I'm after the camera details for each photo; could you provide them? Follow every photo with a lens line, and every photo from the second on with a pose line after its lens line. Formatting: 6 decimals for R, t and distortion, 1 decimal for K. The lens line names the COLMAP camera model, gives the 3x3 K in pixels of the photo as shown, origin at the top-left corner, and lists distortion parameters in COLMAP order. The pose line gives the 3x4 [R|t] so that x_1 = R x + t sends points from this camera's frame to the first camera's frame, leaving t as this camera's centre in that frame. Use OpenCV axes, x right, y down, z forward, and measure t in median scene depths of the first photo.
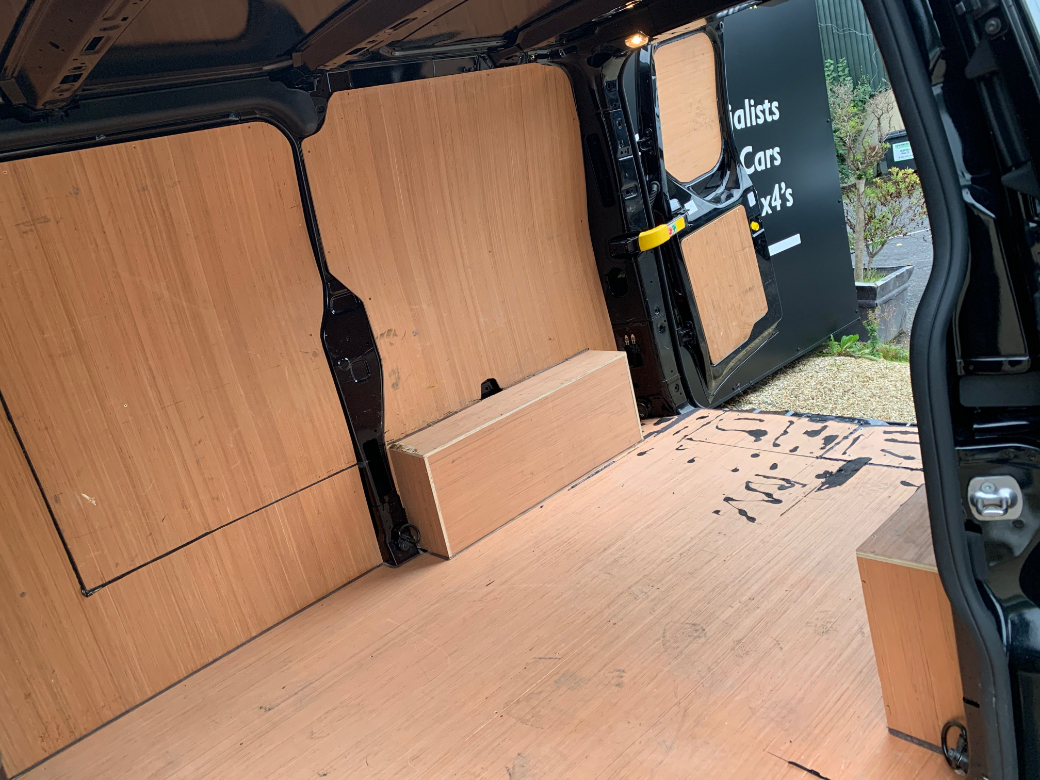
lens RADIAL K [[799.0, 0, 520.7], [0, 799.0, 360.4], [0, 0, 1]] dist [0.073846, -0.081472]
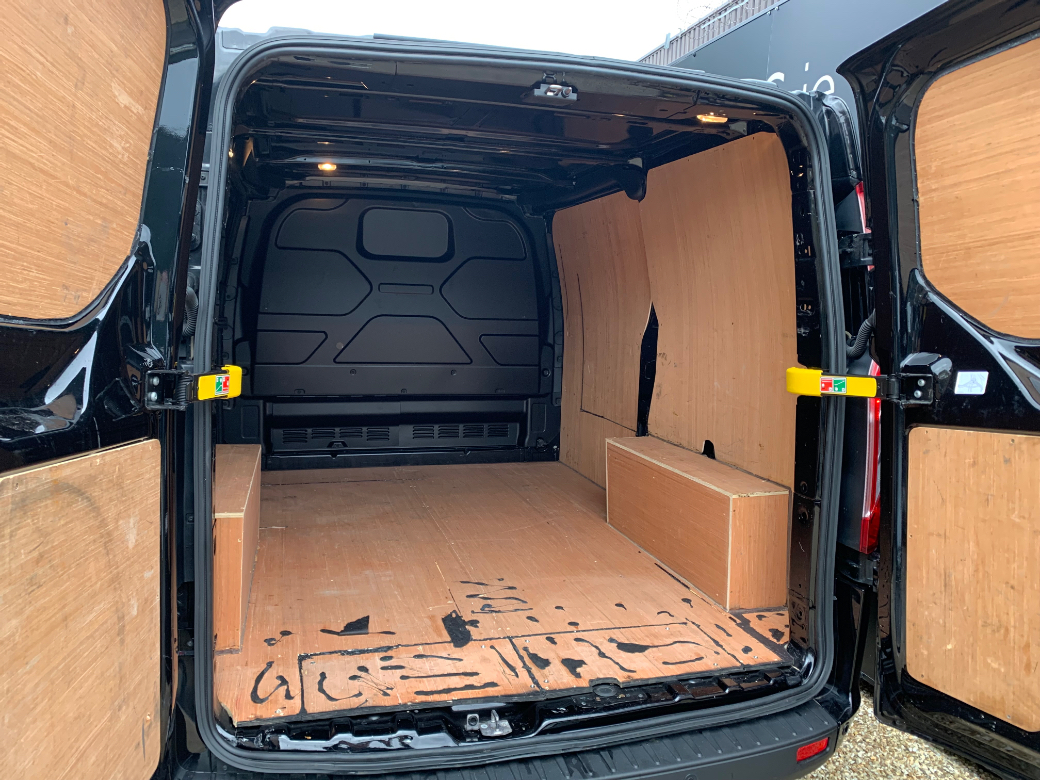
lens RADIAL K [[791.3, 0, 526.7], [0, 791.3, 353.9], [0, 0, 1]] dist [0.090181, -0.128490]
pose [[-0.420451, 0.278055, -0.863659, 1.038327], [-0.149987, 0.917487, 0.368403, -0.480365], [0.894832, 0.284433, -0.344054, 1.263268]]
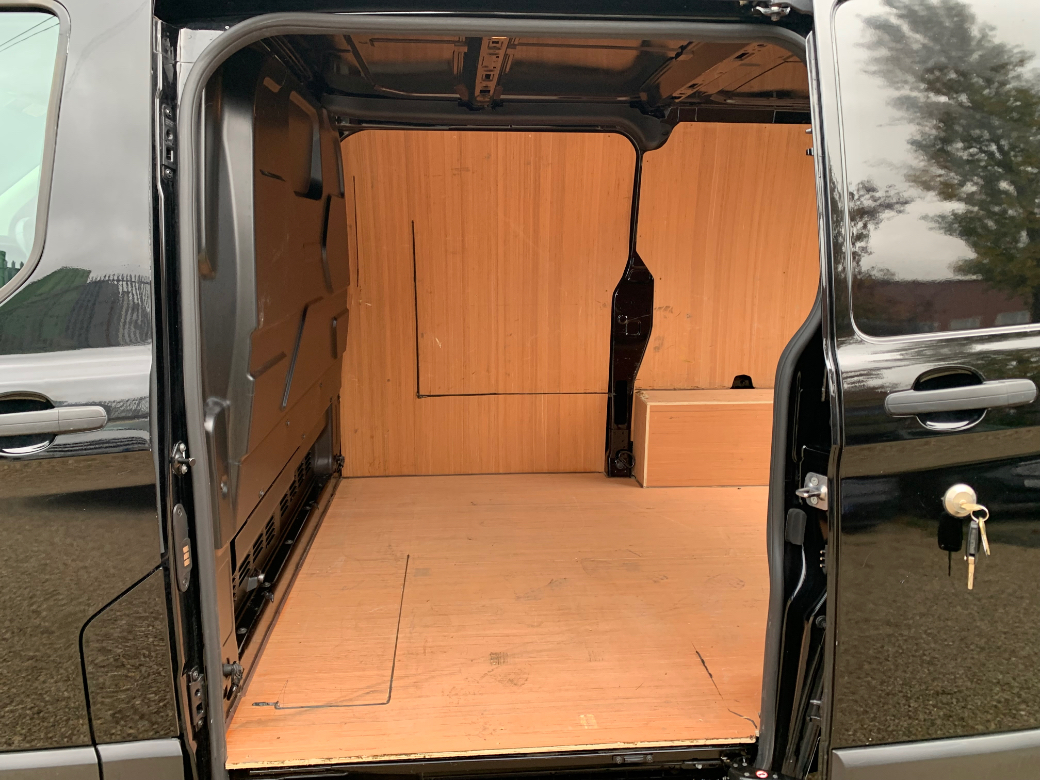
lens RADIAL K [[799.0, 0, 520.7], [0, 799.0, 360.4], [0, 0, 1]] dist [0.073846, -0.081472]
pose [[0.777970, 0.337310, -0.530080, 0.371898], [-0.331150, 0.937108, 0.110308, -0.021040], [0.533950, 0.089720, 0.840742, -0.204686]]
